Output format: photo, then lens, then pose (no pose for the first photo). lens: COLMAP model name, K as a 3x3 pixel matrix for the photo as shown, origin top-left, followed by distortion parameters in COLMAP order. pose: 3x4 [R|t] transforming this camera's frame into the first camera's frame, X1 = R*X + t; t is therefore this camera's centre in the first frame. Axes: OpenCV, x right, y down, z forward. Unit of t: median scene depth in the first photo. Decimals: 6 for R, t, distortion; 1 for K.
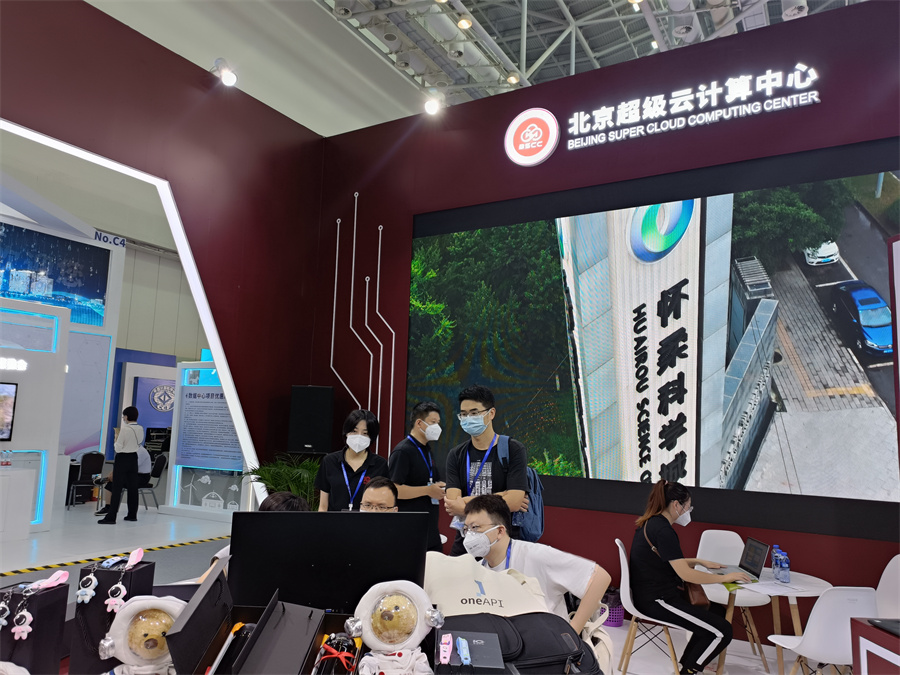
lens RADIAL K [[666.1, 0, 441.3], [0, 666.1, 338.9], [0, 0, 1]] dist [0.055590, -0.054461]
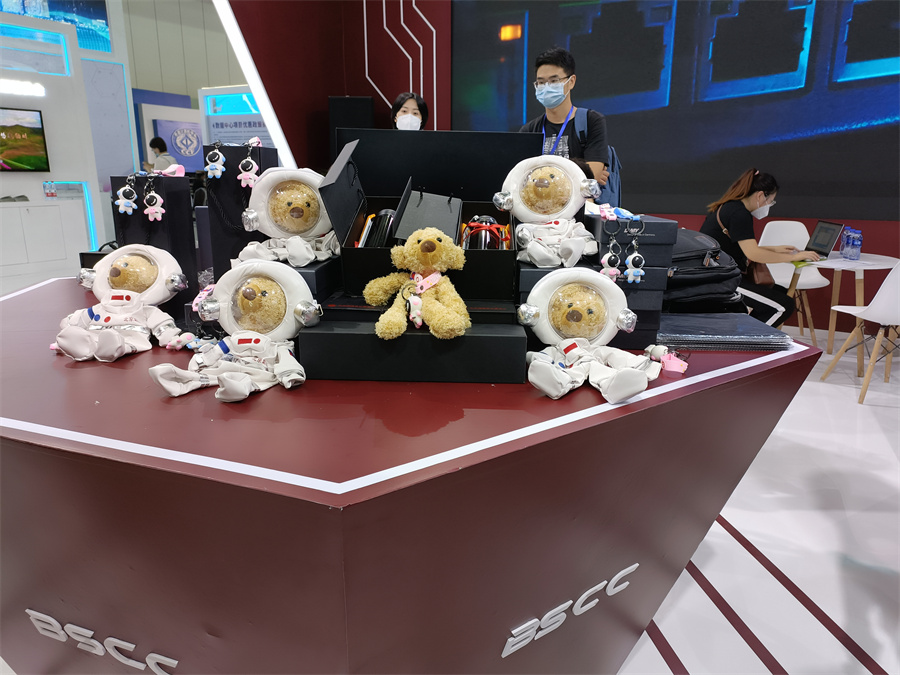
lens RADIAL K [[666.1, 0, 451.7], [0, 666.1, 338.9], [0, 0, 1]] dist [0.055590, -0.054461]
pose [[0.999056, -0.023156, -0.036745, -0.141459], [0.035282, 0.926074, 0.375689, 0.209709], [0.025329, -0.376630, 0.926017, 0.054389]]
